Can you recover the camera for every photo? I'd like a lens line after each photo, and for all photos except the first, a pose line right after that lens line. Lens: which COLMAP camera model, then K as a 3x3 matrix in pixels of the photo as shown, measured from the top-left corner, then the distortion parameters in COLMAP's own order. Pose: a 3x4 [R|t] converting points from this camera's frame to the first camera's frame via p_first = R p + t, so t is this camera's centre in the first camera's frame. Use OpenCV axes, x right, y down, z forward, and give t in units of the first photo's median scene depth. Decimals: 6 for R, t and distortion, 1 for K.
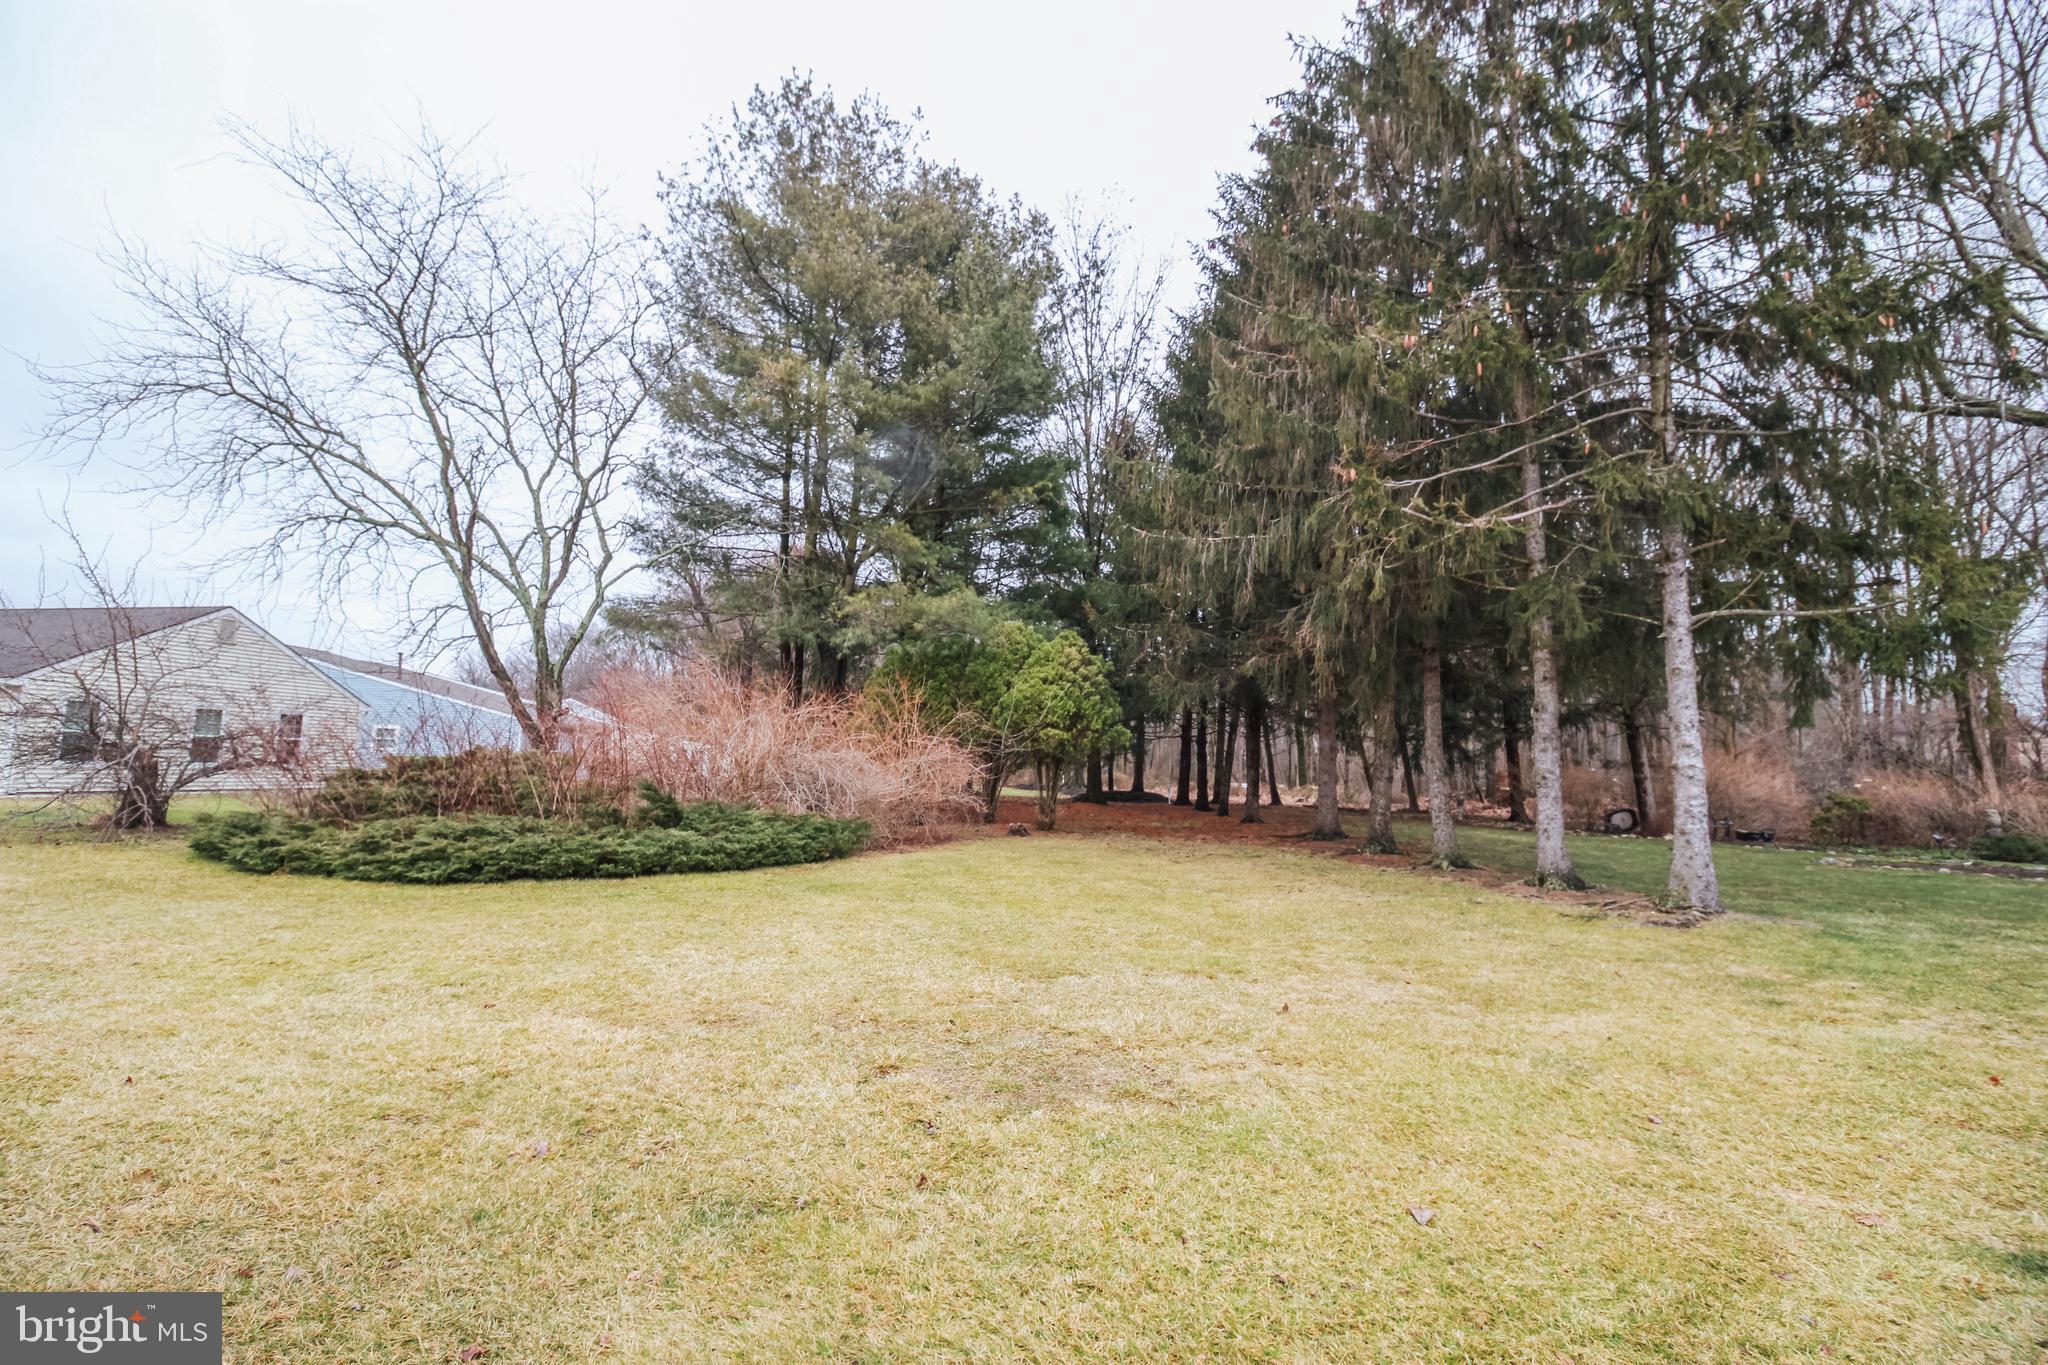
lens RADIAL K [[954.3, 0, 1017.2], [0, 954.3, 671.7], [0, 0, 1]] dist [0.016434, -0.010415]
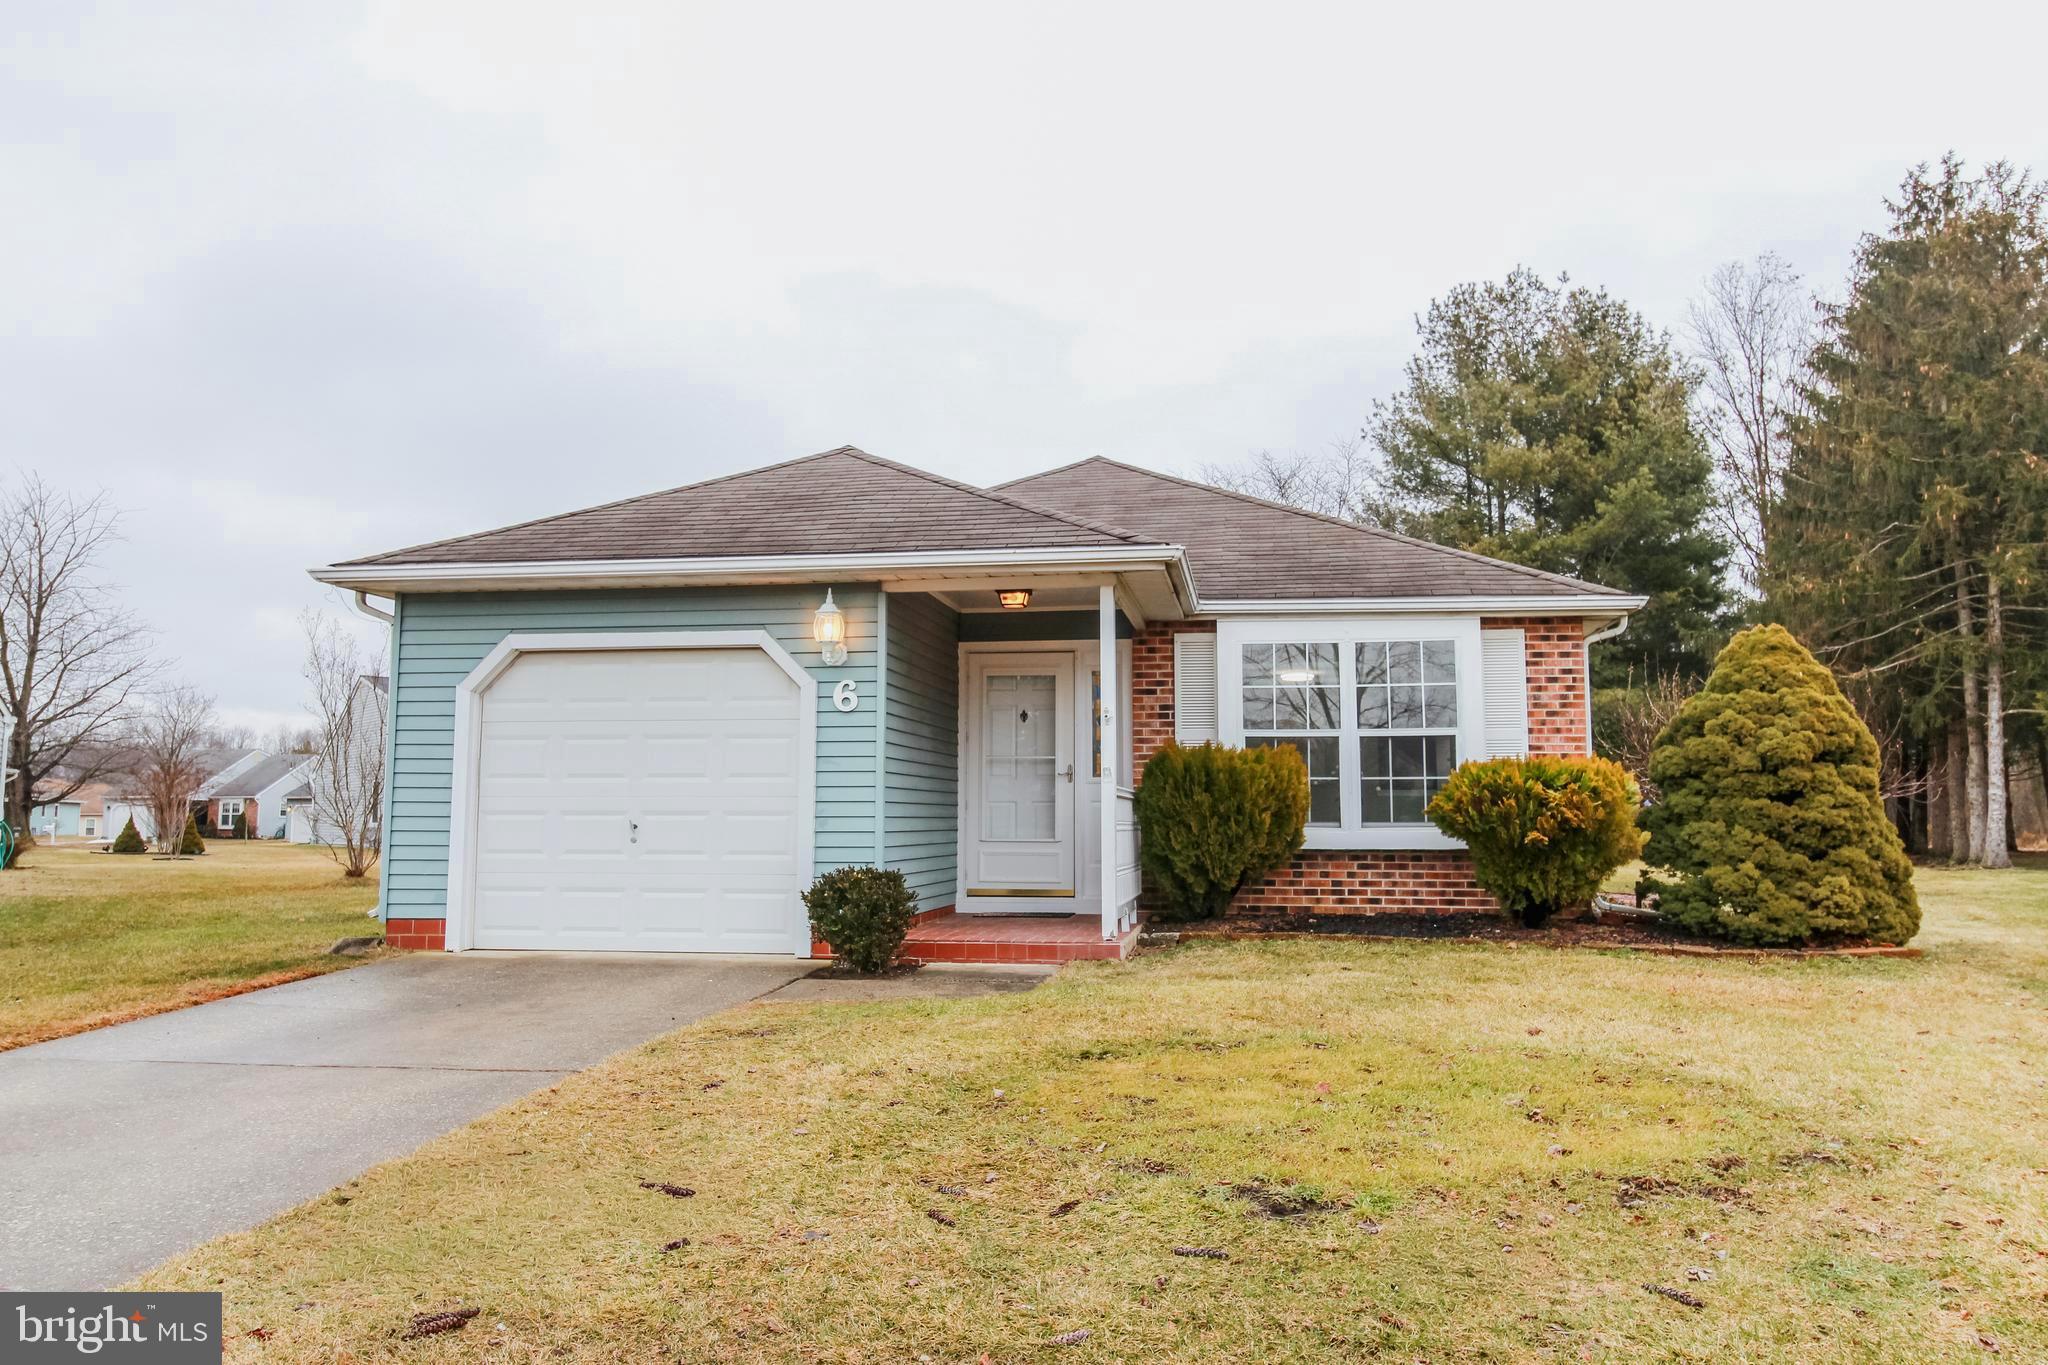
lens RADIAL K [[1569.2, 0, 1017.5], [0, 1569.2, 669.1], [0, 0, 1]] dist [0.021572, -0.004760]
pose [[0.871894, -0.078817, -0.483311, 0.320735], [0.062526, 0.996802, -0.049761, -0.044259], [0.485687, 0.013167, 0.874033, -1.581293]]
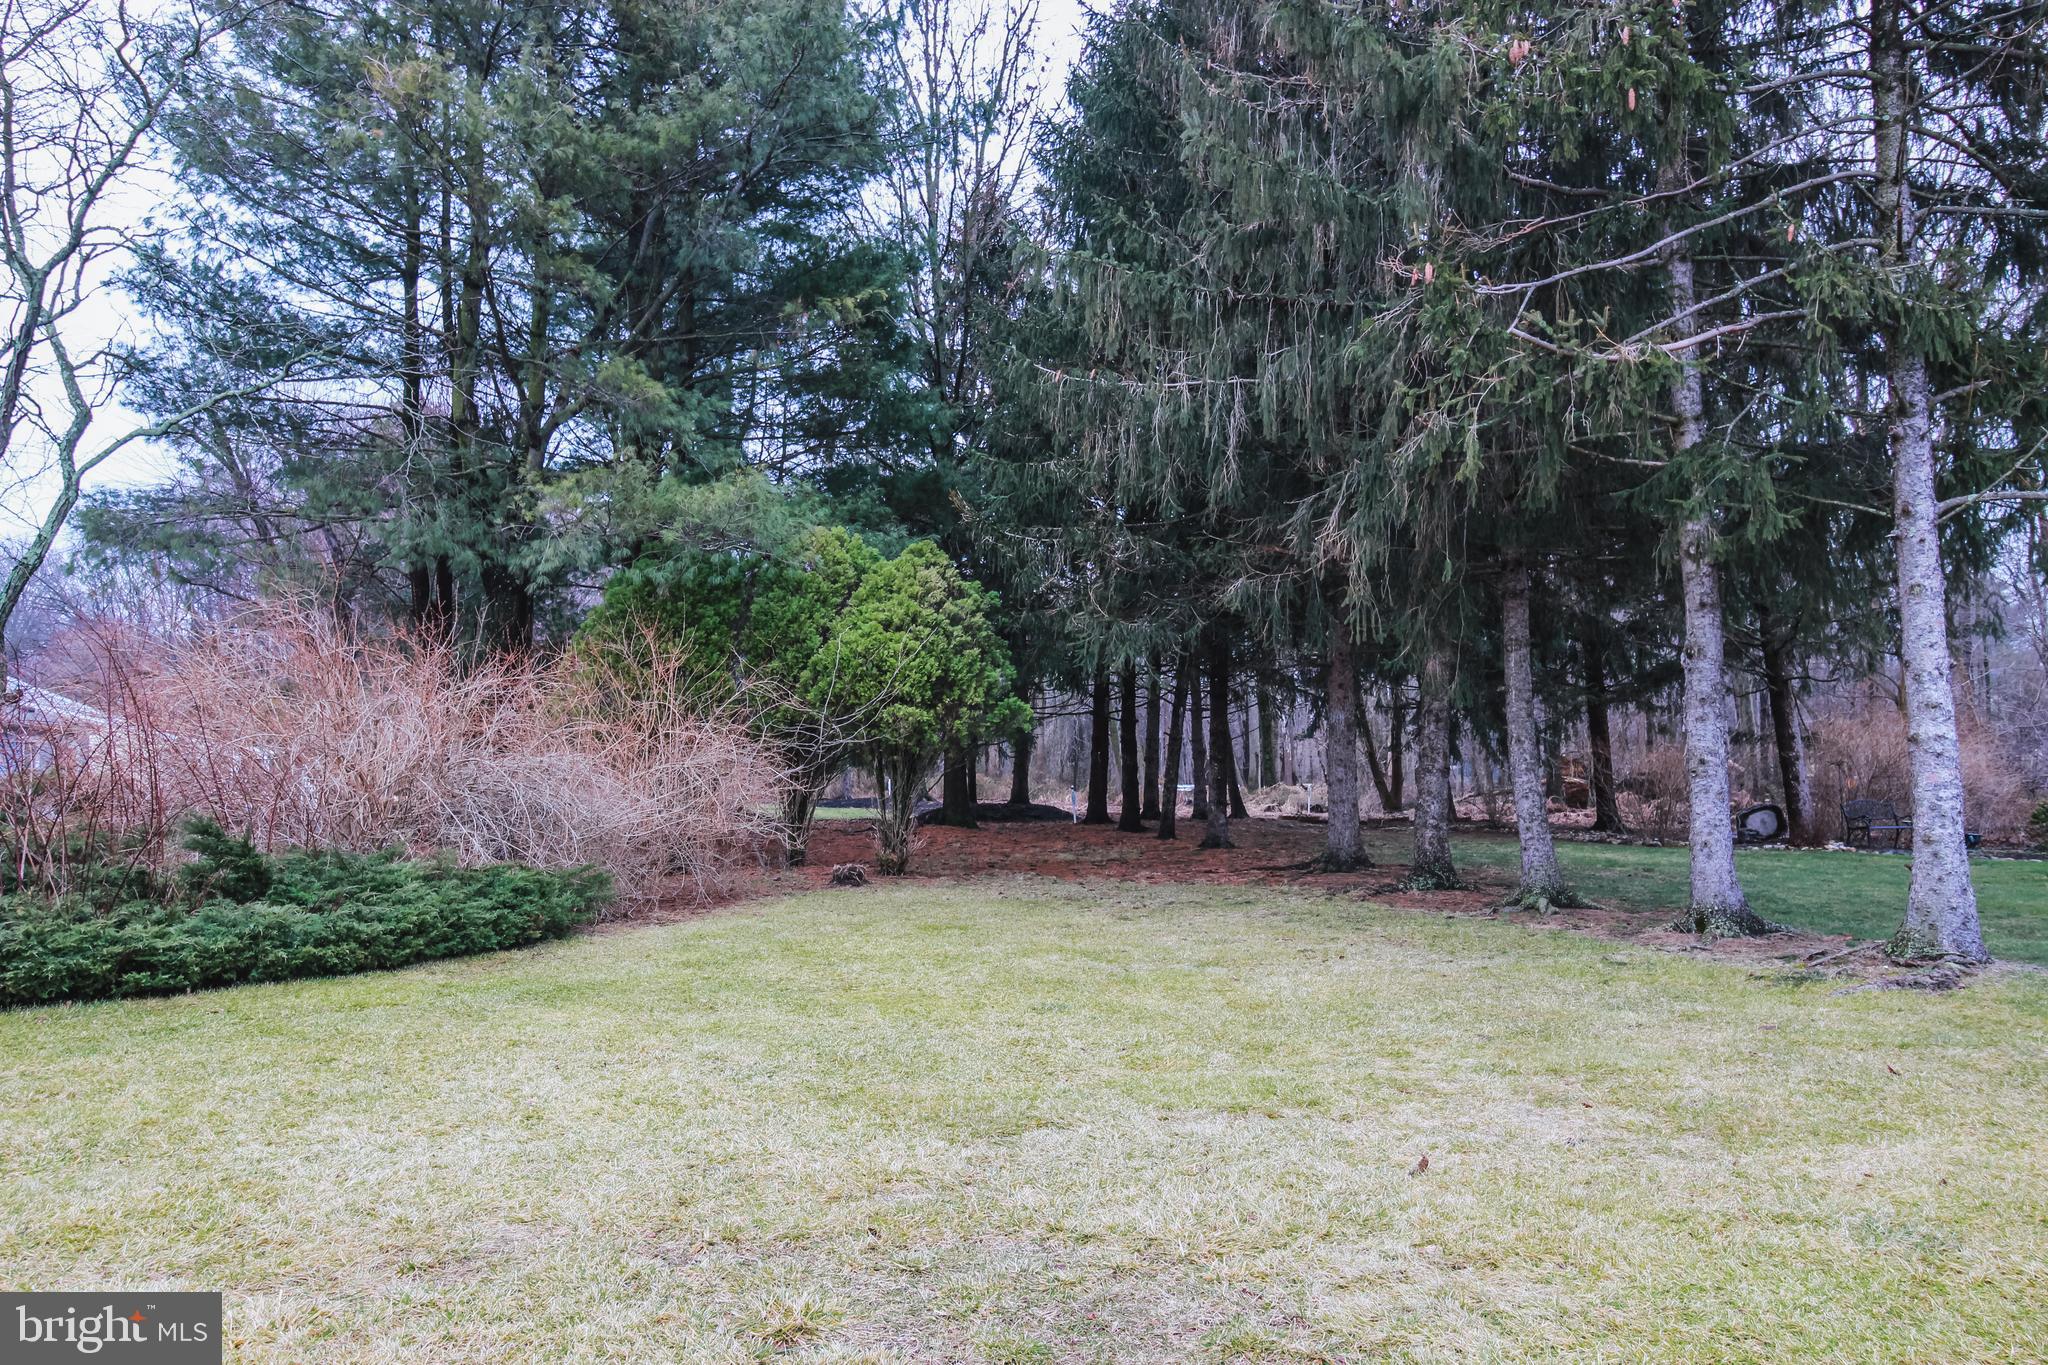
lens RADIAL K [[1569.2, 0, 1027.8], [0, 1569.2, 674.0], [0, 0, 1]] dist [0.021572, -0.004760]
pose [[0.990352, -0.022898, 0.136672, -0.025054], [0.017388, 0.998992, 0.041378, 0.001225], [-0.137481, -0.038602, 0.989752, 0.023851]]
